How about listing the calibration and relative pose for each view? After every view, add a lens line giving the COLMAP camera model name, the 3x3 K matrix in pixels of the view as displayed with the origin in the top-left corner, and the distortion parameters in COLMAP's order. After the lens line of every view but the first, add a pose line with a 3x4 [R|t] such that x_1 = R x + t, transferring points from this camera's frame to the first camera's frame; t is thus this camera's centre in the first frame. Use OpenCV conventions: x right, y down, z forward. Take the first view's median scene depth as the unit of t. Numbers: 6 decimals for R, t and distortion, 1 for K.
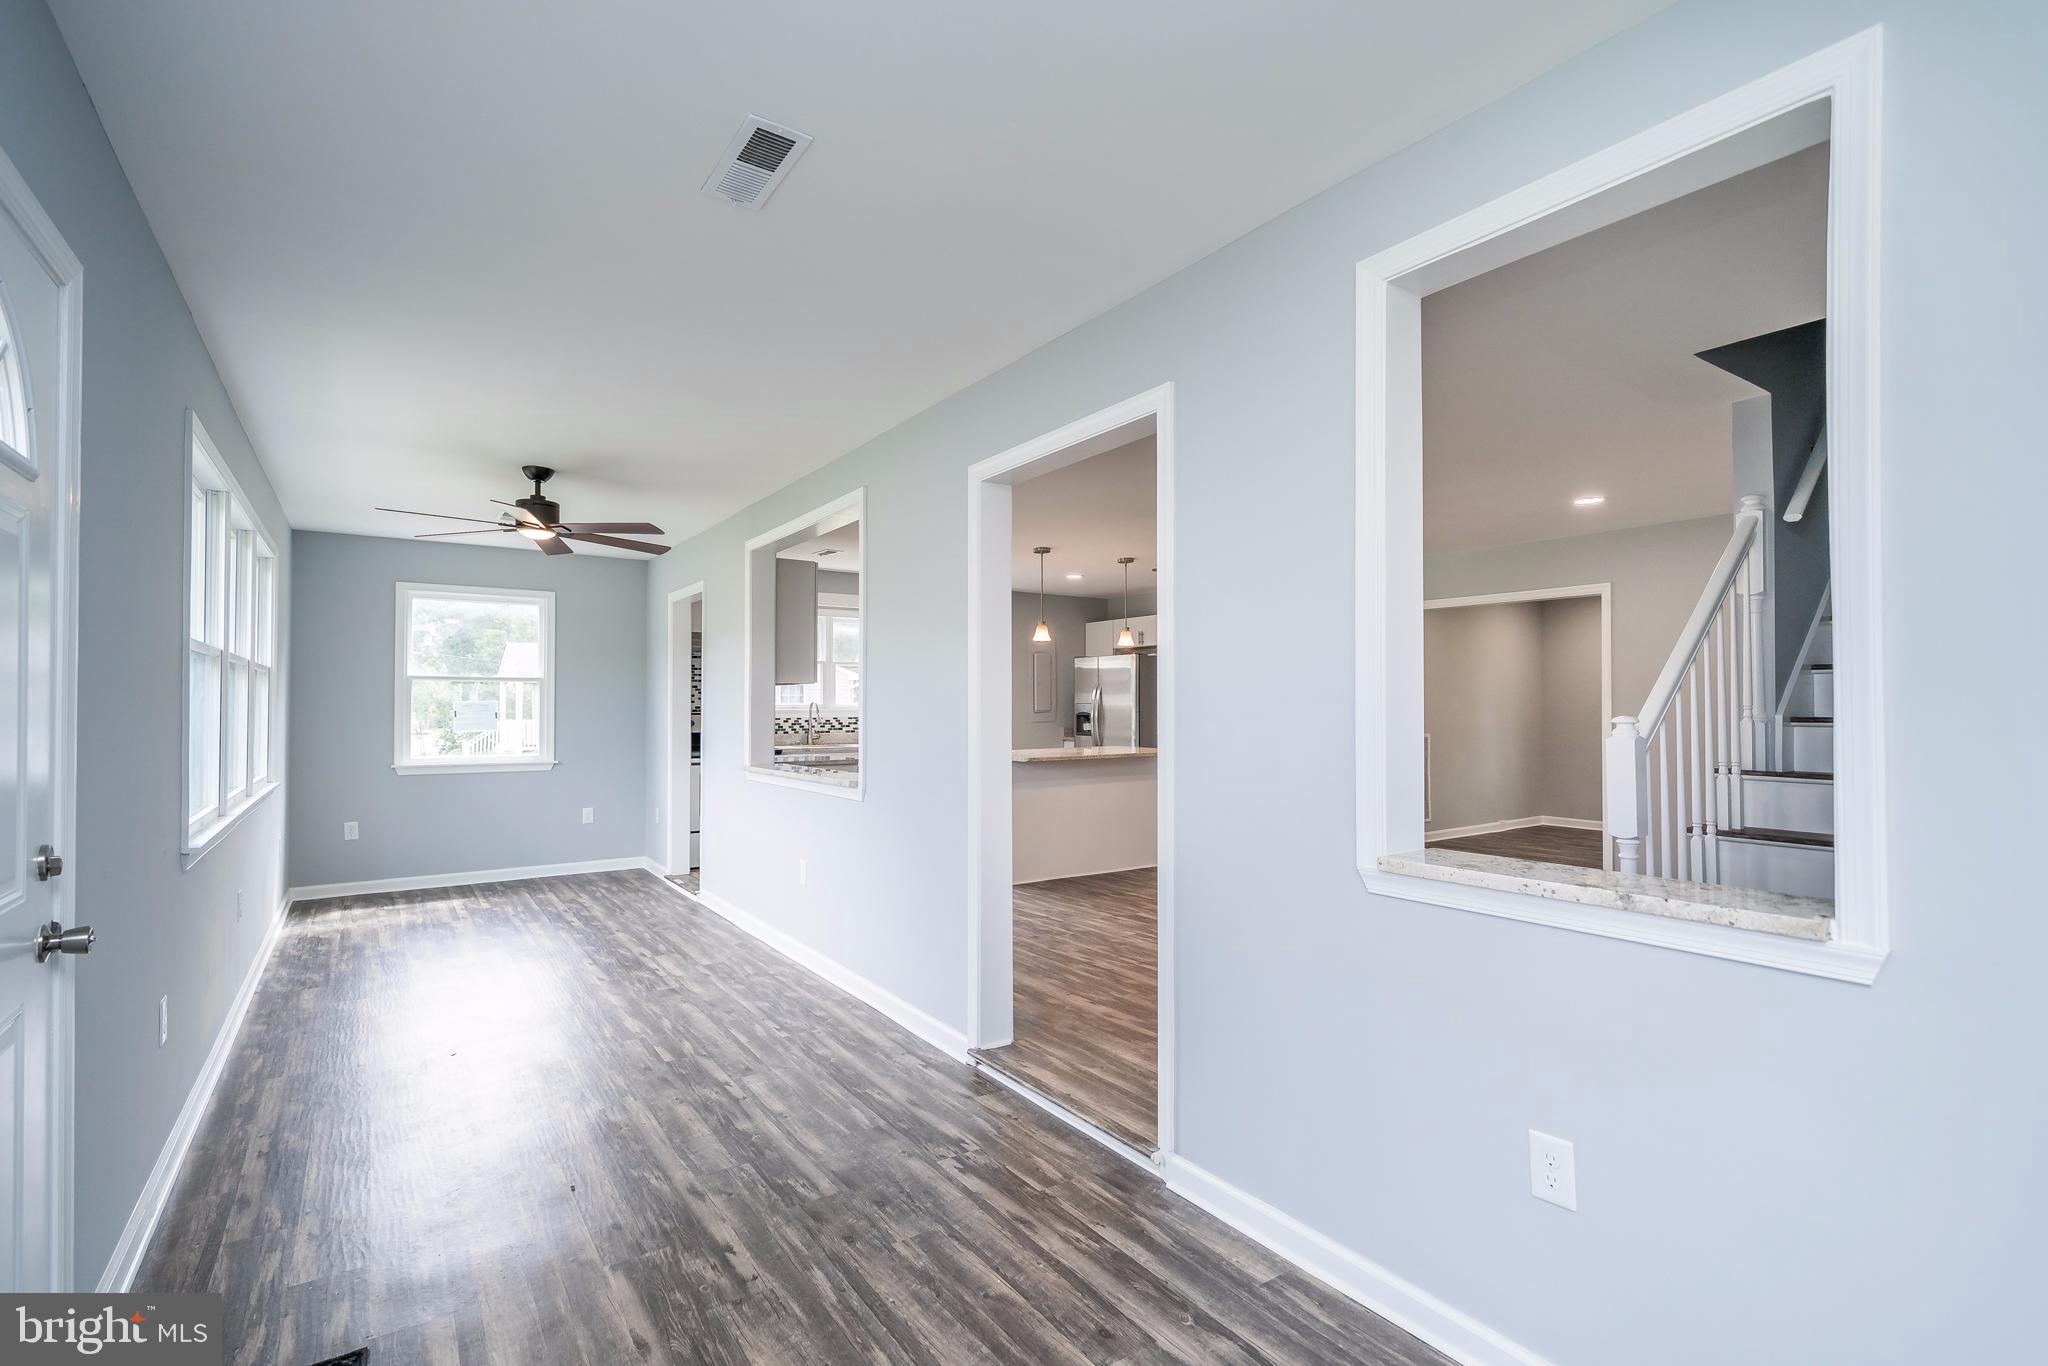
lens RADIAL K [[959.3, 0, 1016.4], [0, 959.3, 680.7], [0, 0, 1]] dist [-0.000176, 0.001541]
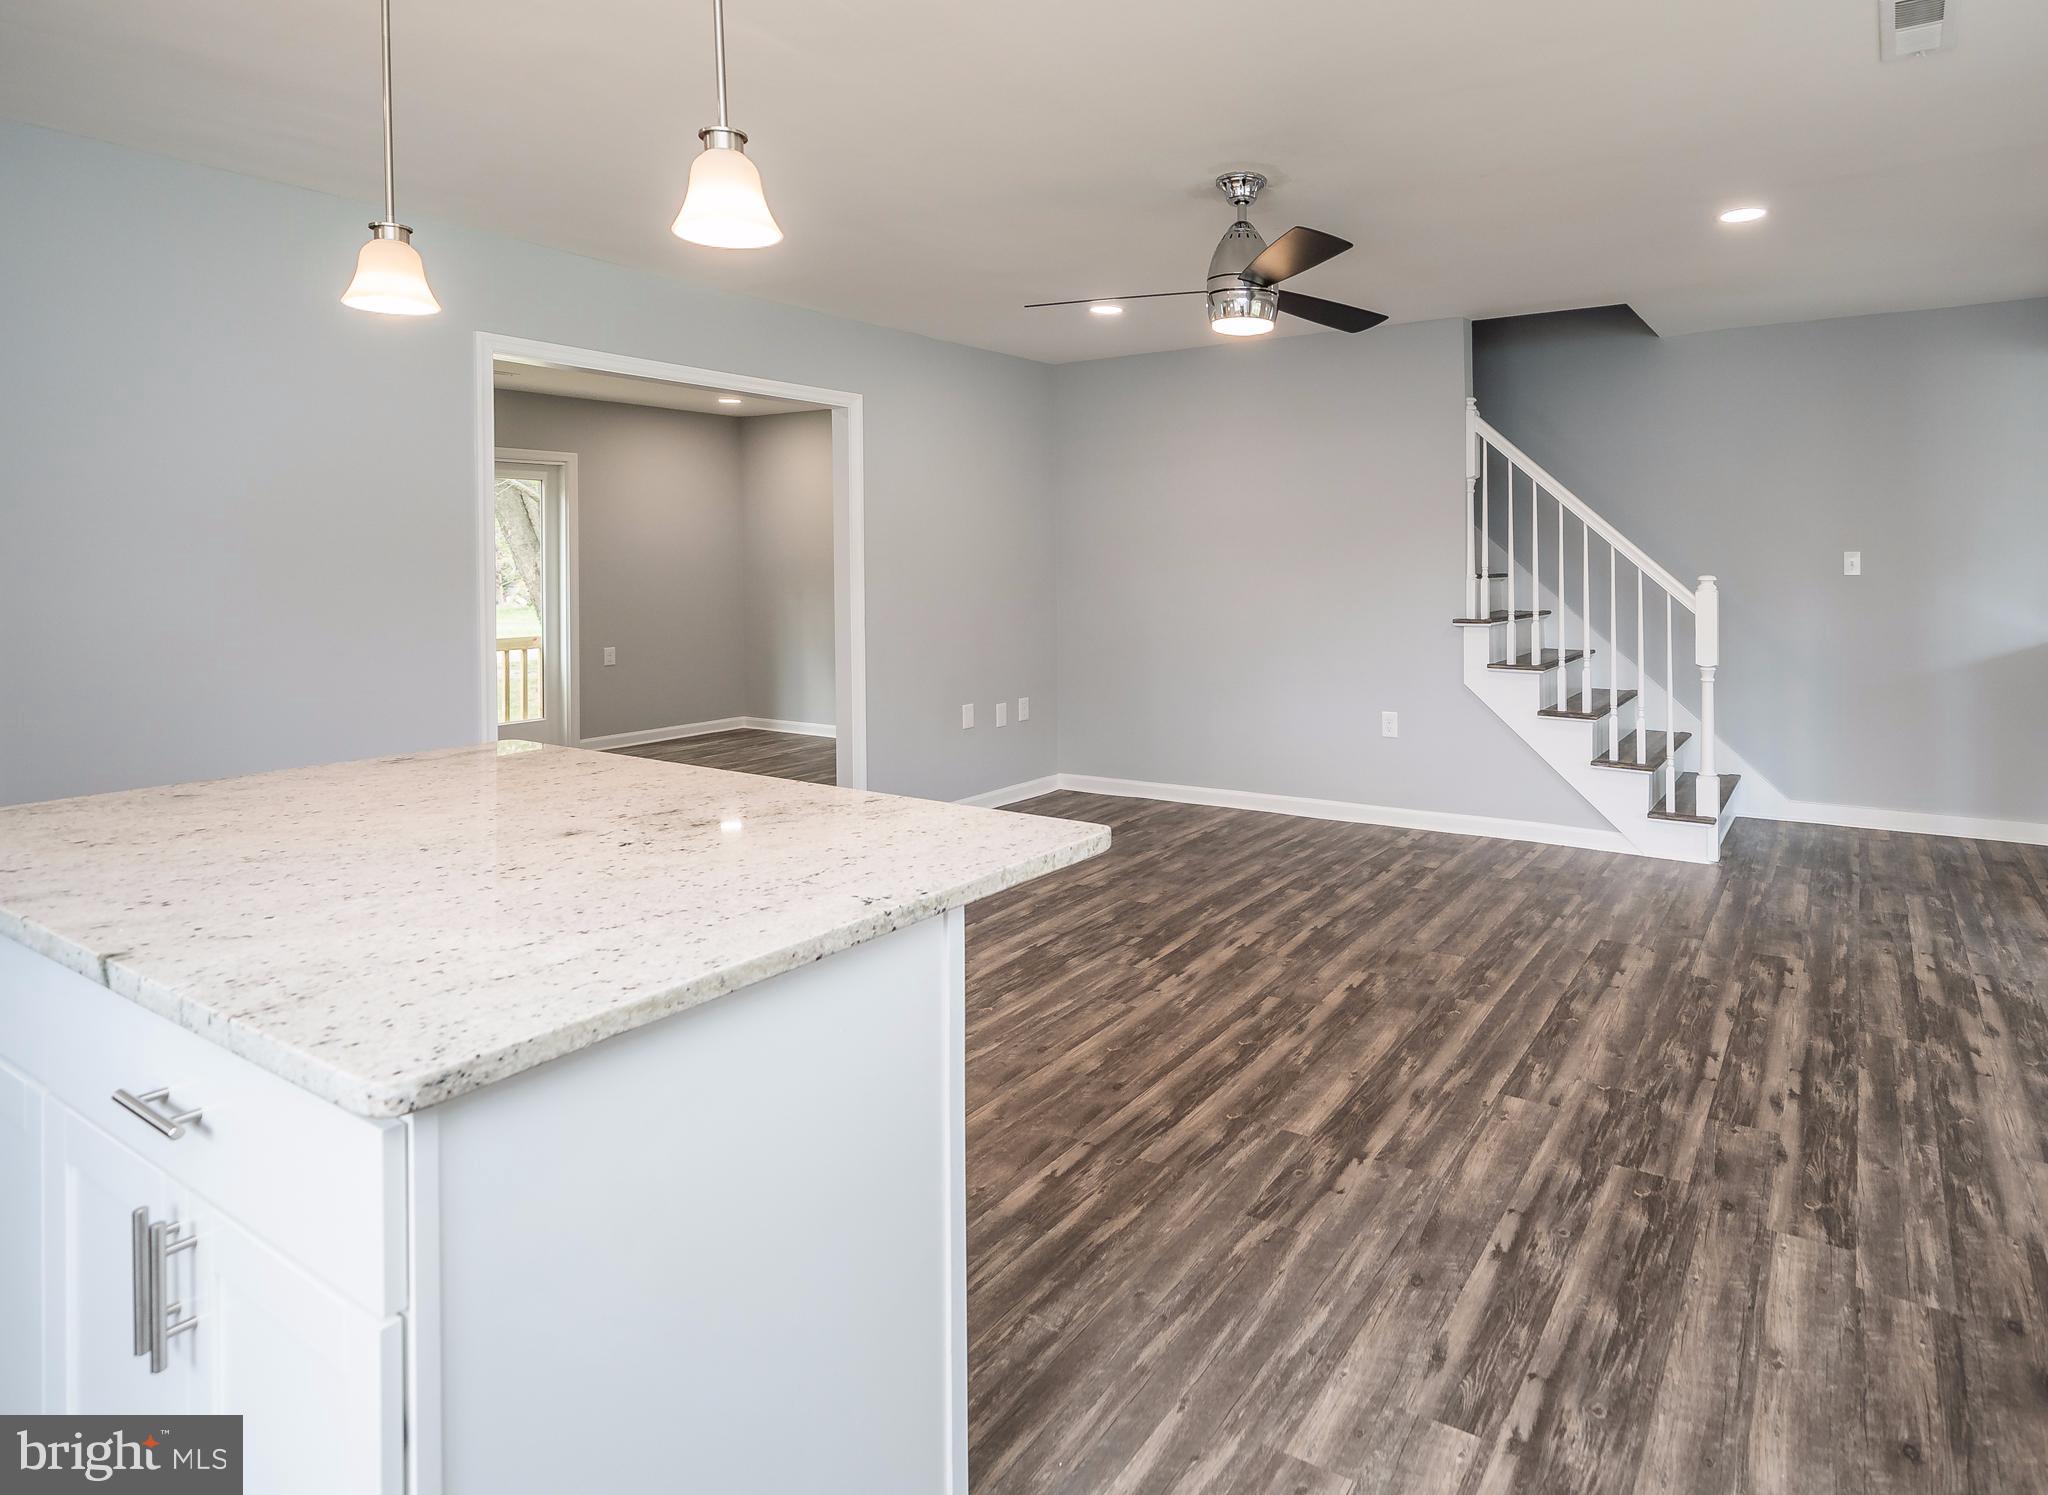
lens RADIAL K [[1152.0, 0, 1198.1], [0, 1152.0, 575.2], [0, 0, 1]] dist [0.000552, -0.001512]
pose [[-0.427549, -0.005879, 0.903973, -0.285216], [-0.014269, 0.999898, -0.000246, 0.033881], [-0.903880, -0.013004, -0.427589, 1.374420]]
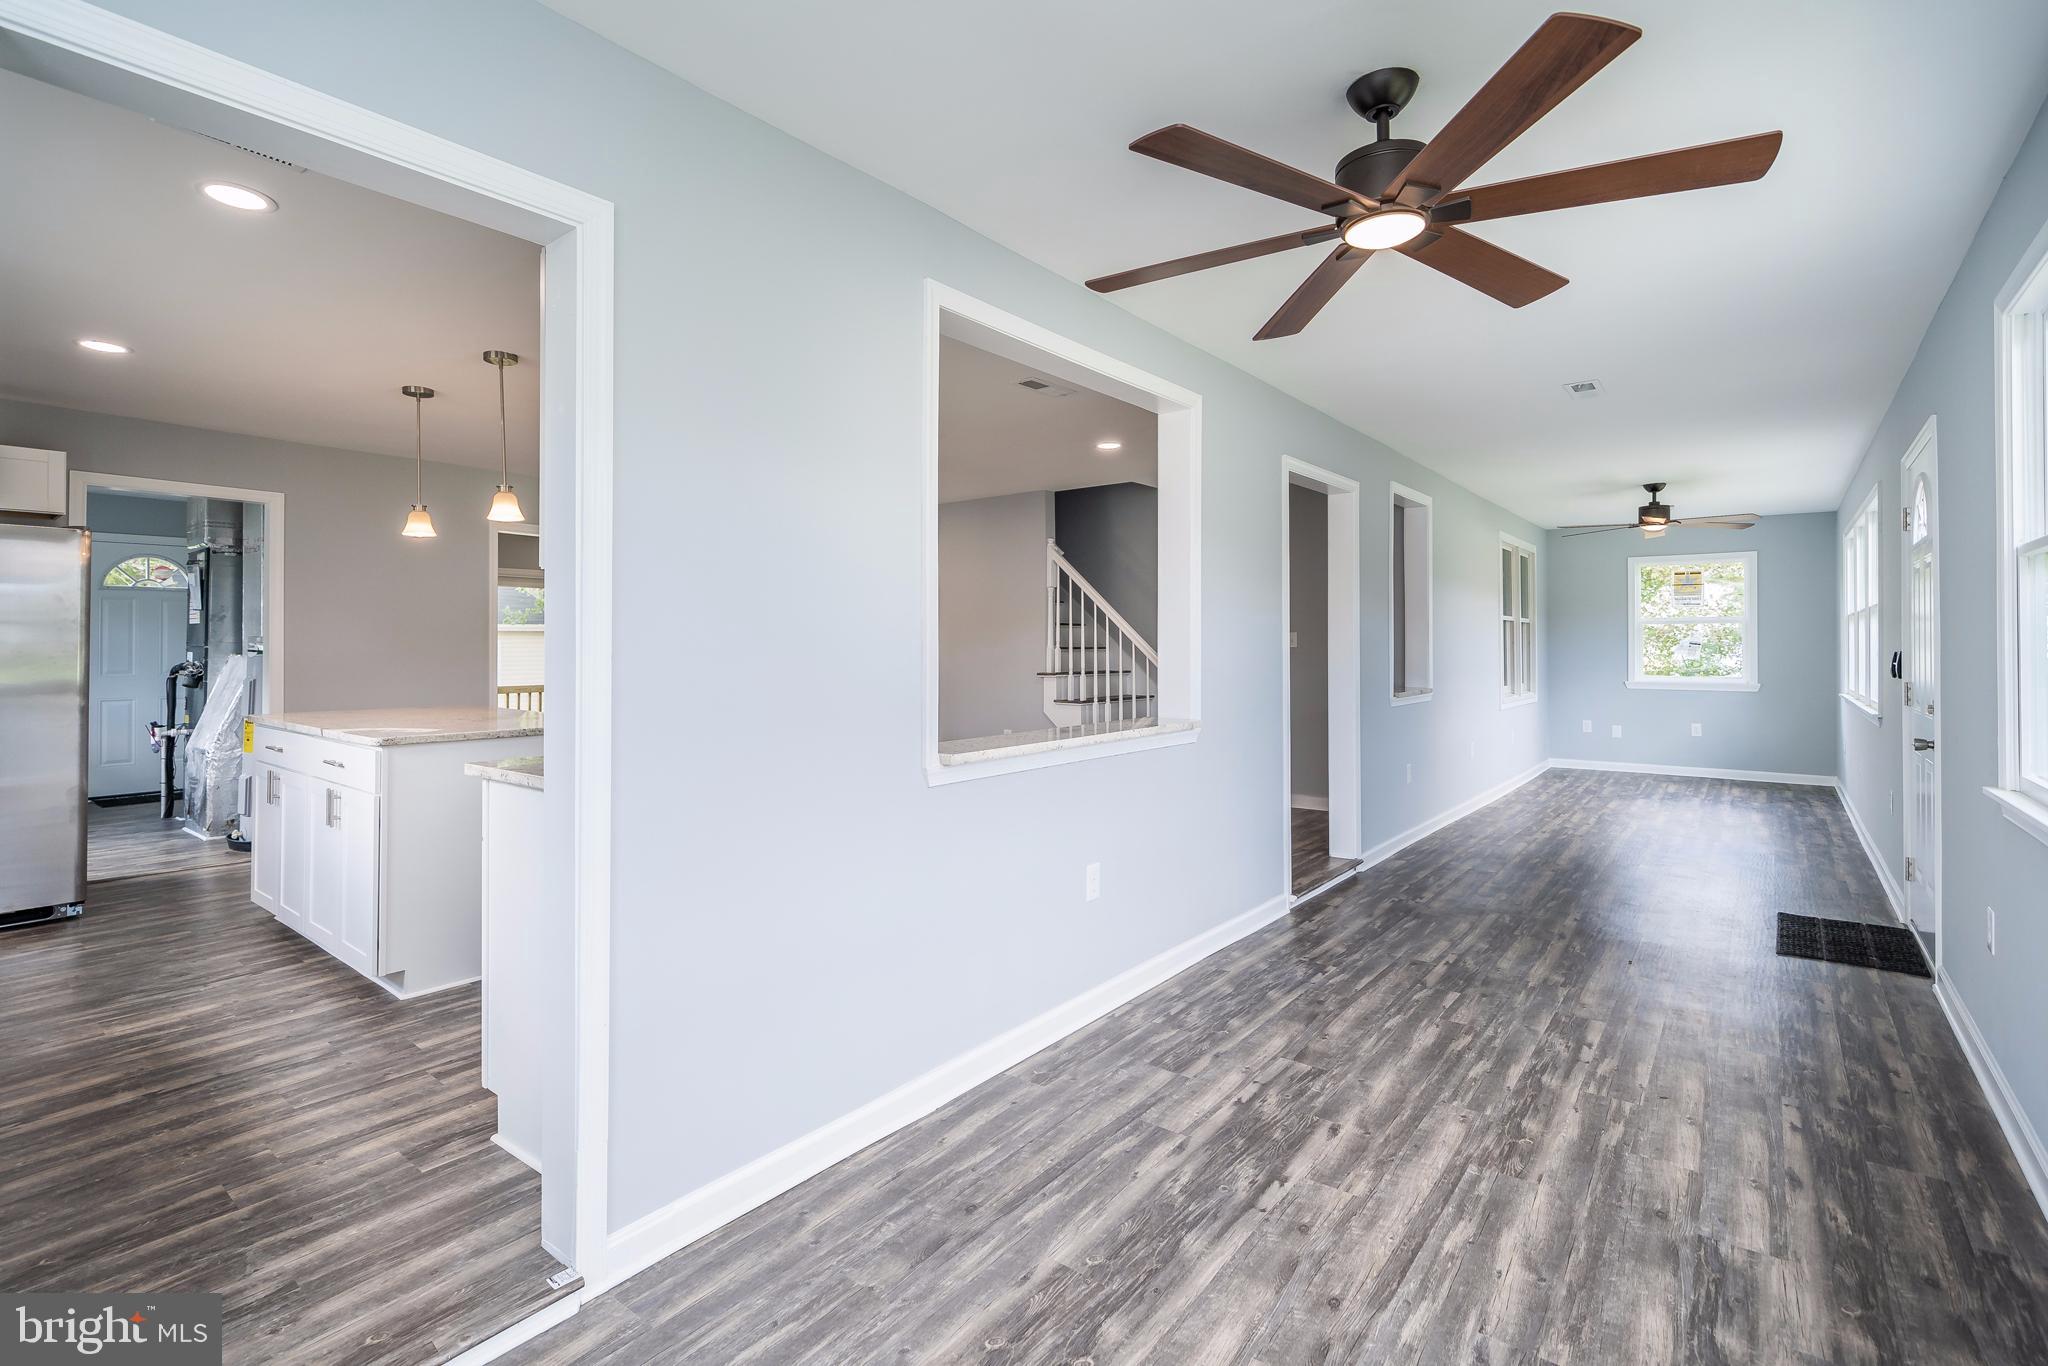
lens RADIAL K [[959.3, 0, 1012.1], [0, 959.3, 623.9], [0, 0, 1]] dist [-0.000176, 0.001541]
pose [[-0.305588, 0.021757, 0.951915, -0.806141], [-0.021147, 0.999337, -0.029630, 0.039997], [-0.951929, -0.029185, -0.304926, 1.205532]]
